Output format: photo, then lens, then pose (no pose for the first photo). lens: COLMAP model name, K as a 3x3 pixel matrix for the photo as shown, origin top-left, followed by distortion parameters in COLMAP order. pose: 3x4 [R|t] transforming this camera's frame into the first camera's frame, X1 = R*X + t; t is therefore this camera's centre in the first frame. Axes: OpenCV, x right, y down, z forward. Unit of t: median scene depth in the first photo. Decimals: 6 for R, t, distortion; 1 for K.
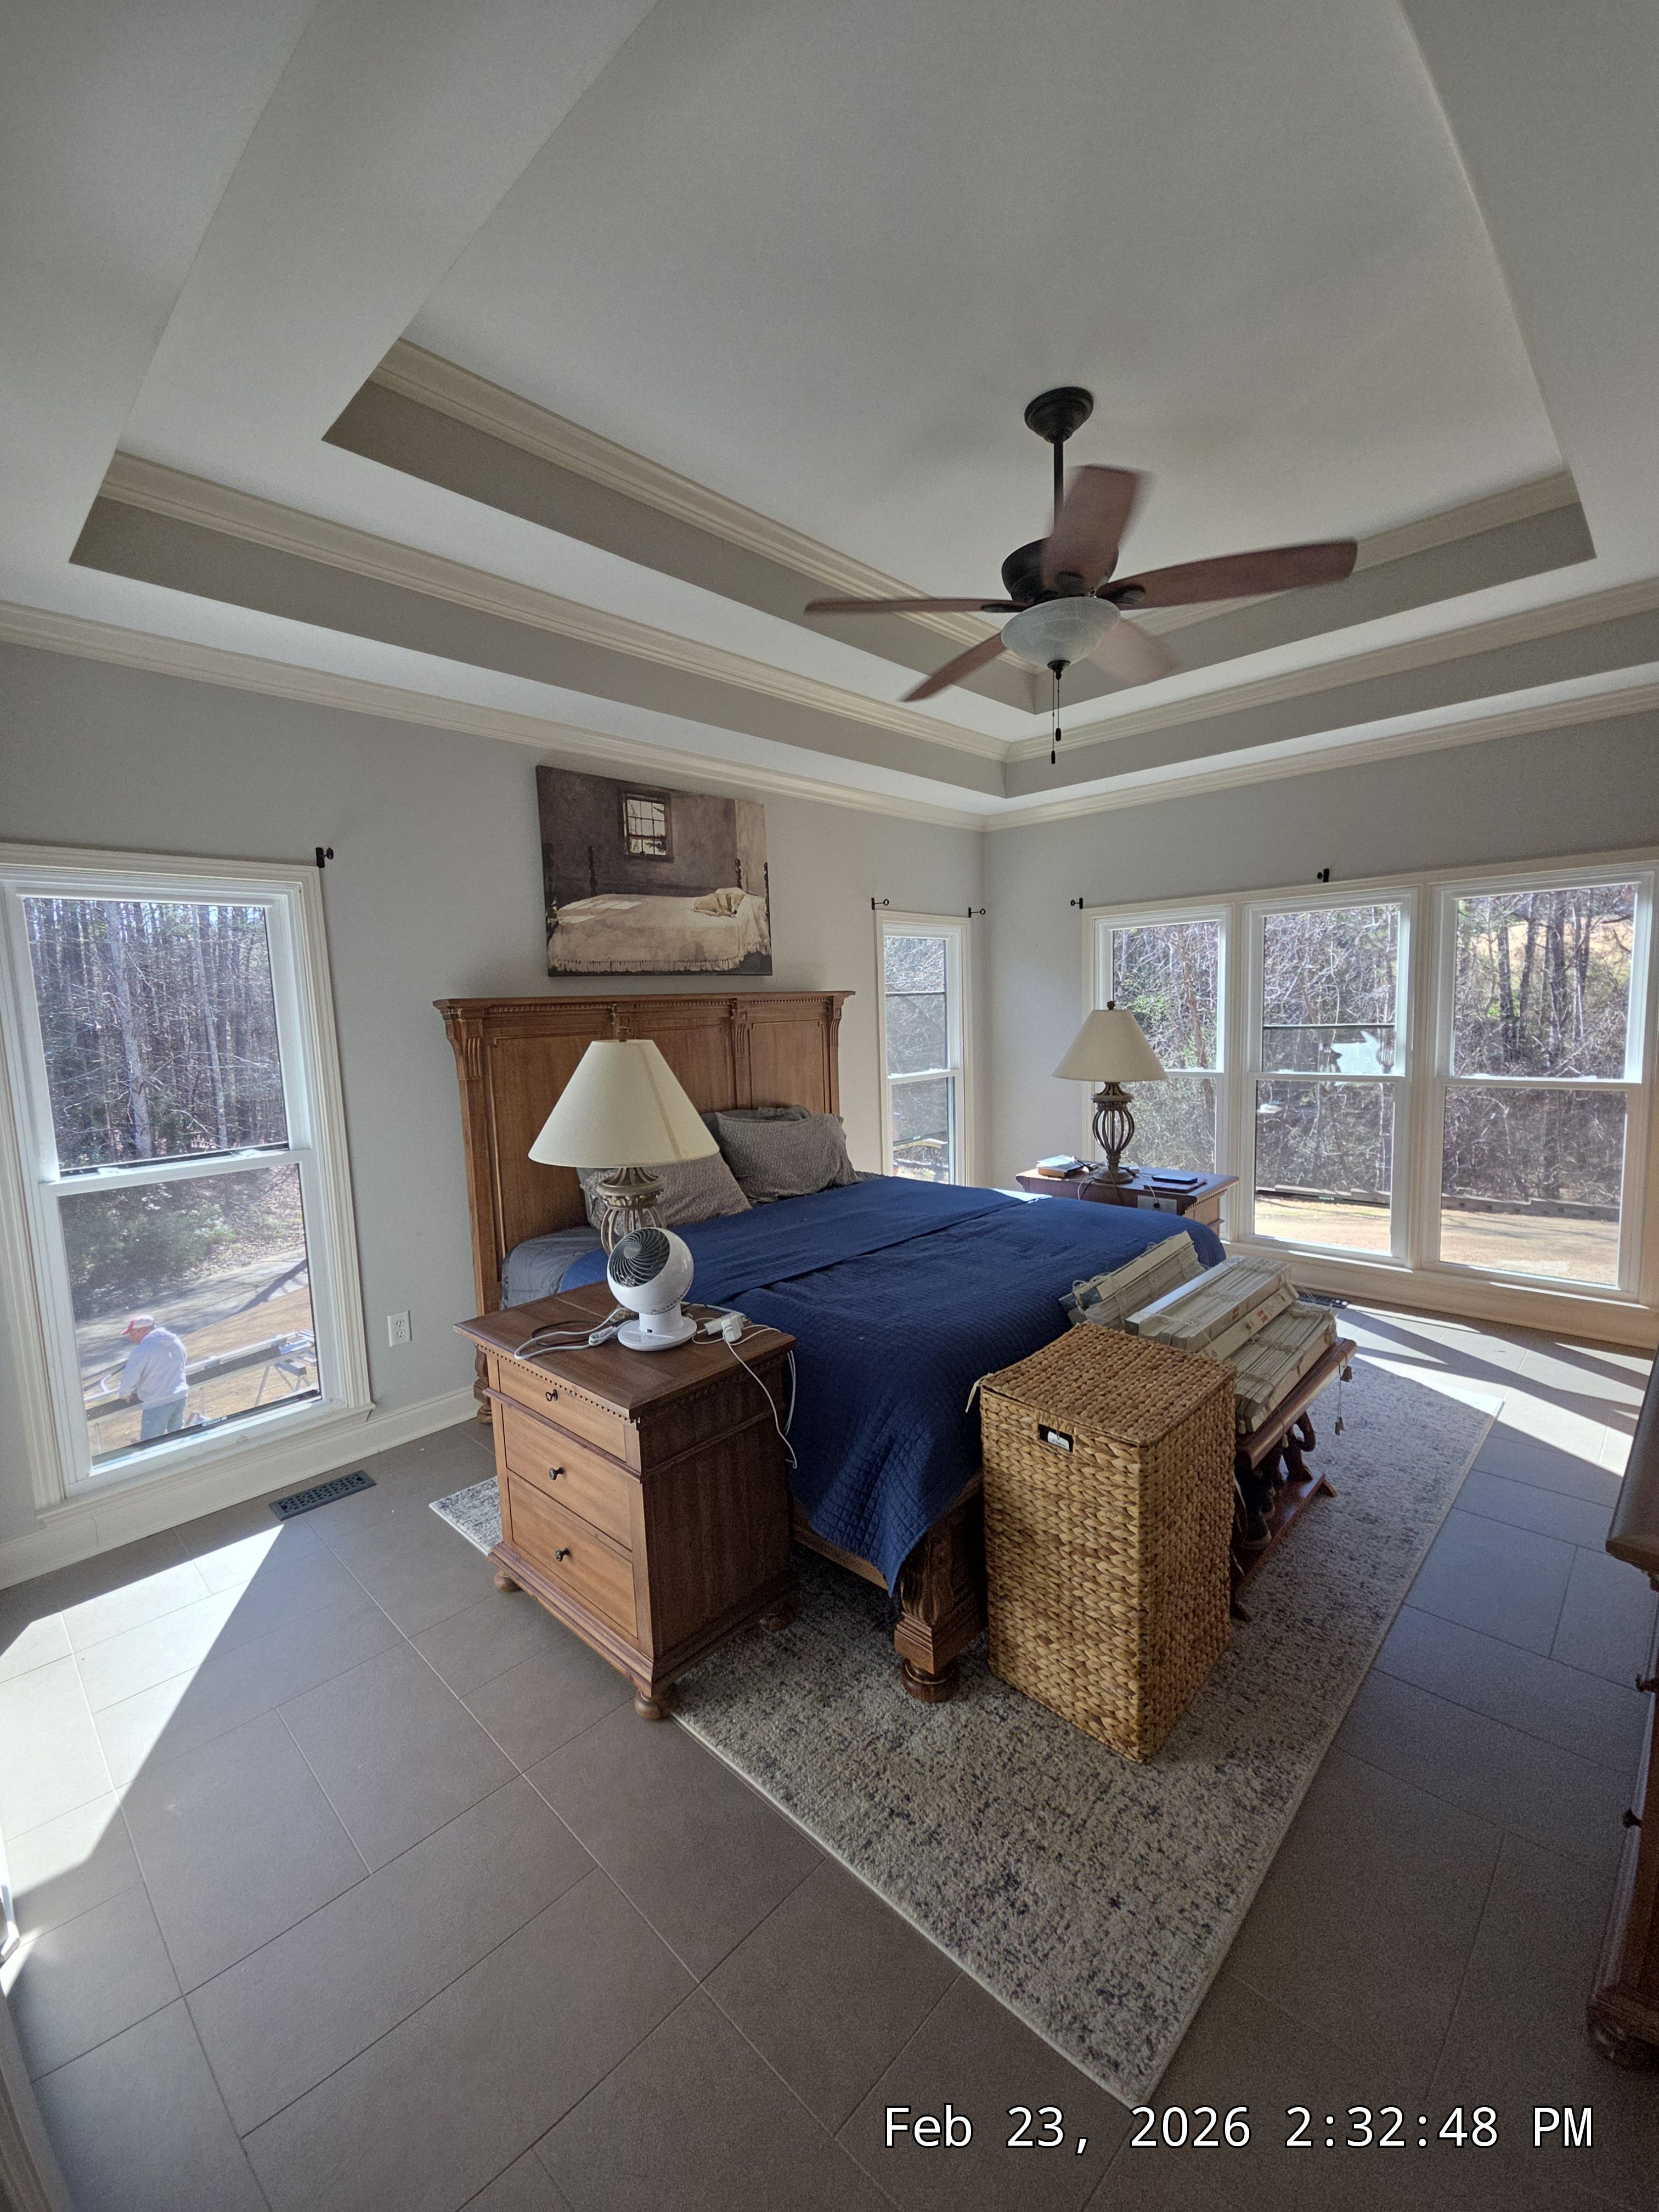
lens RADIAL K [[889.3, 0, 829.5], [0, 889.3, 1106.0], [0, 0, 1]] dist [0.001560, -0.000143]
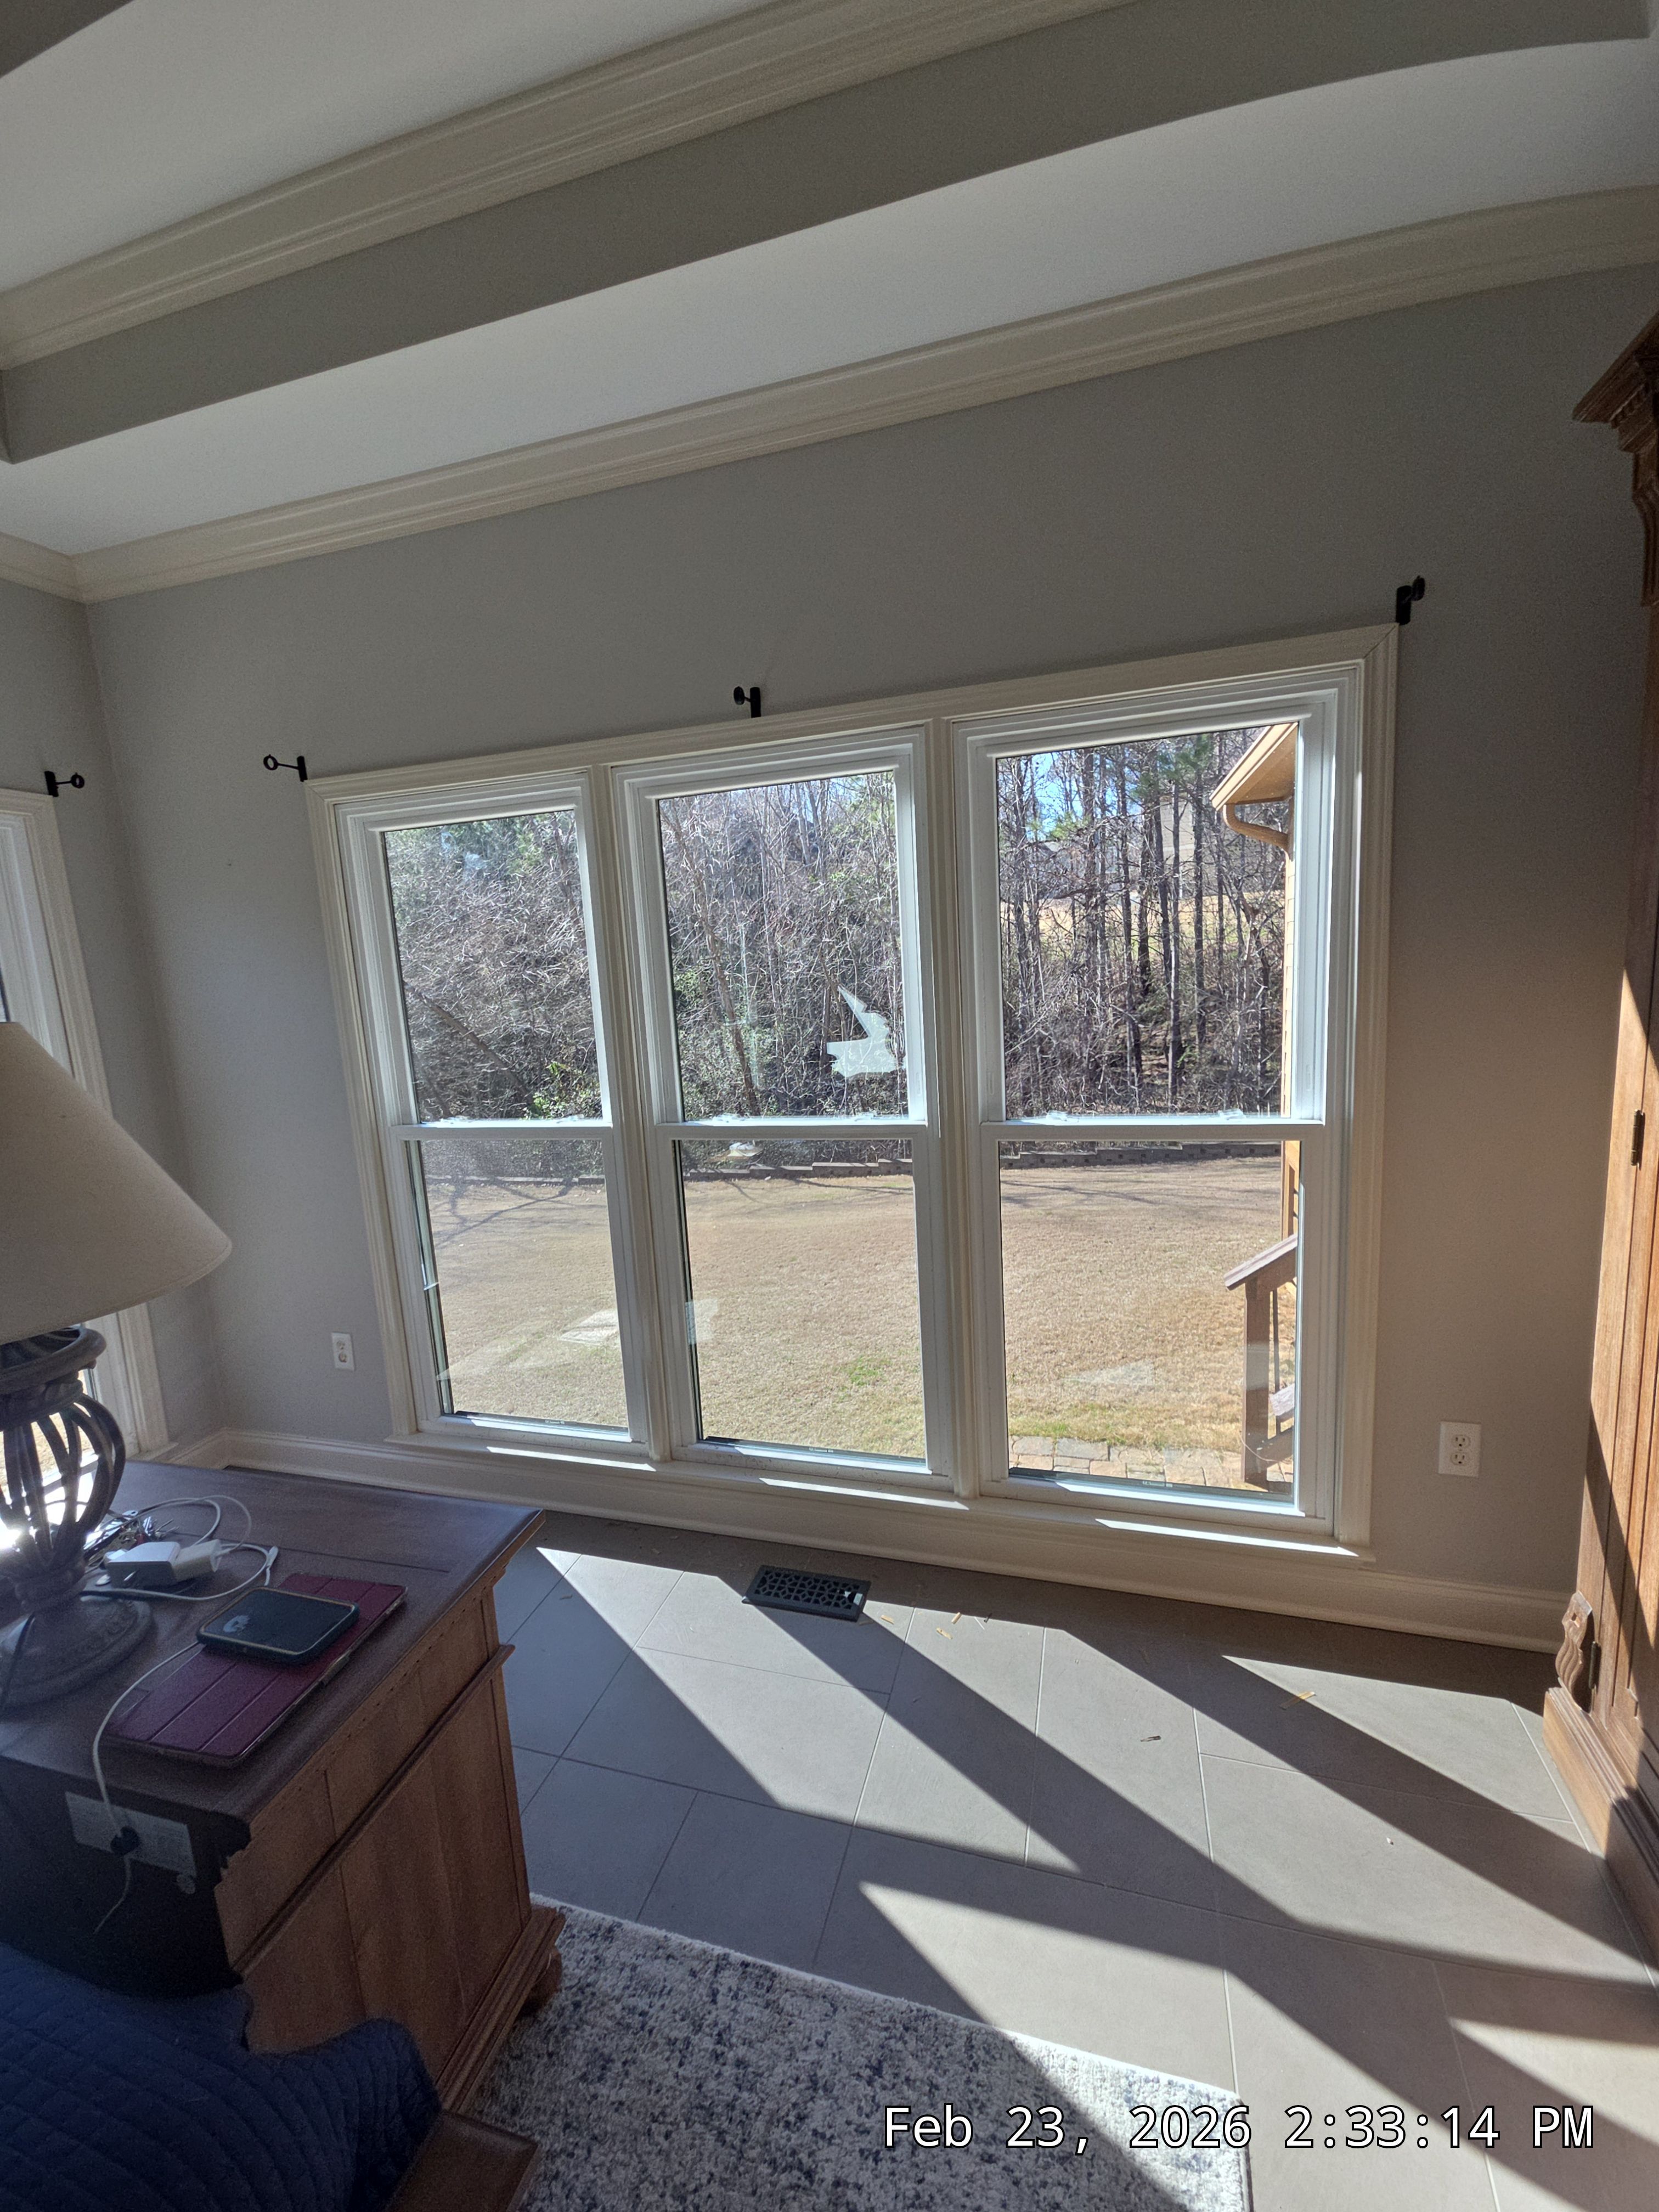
lens RADIAL K [[889.3, 0, 829.5], [0, 889.3, 1106.0], [0, 0, 1]] dist [0.001560, -0.000143]
pose [[0.885516, -0.086834, 0.456422, 0.337791], [0.075958, 0.996219, 0.042162, -0.061361], [-0.458358, -0.002666, 0.888764, 0.531220]]
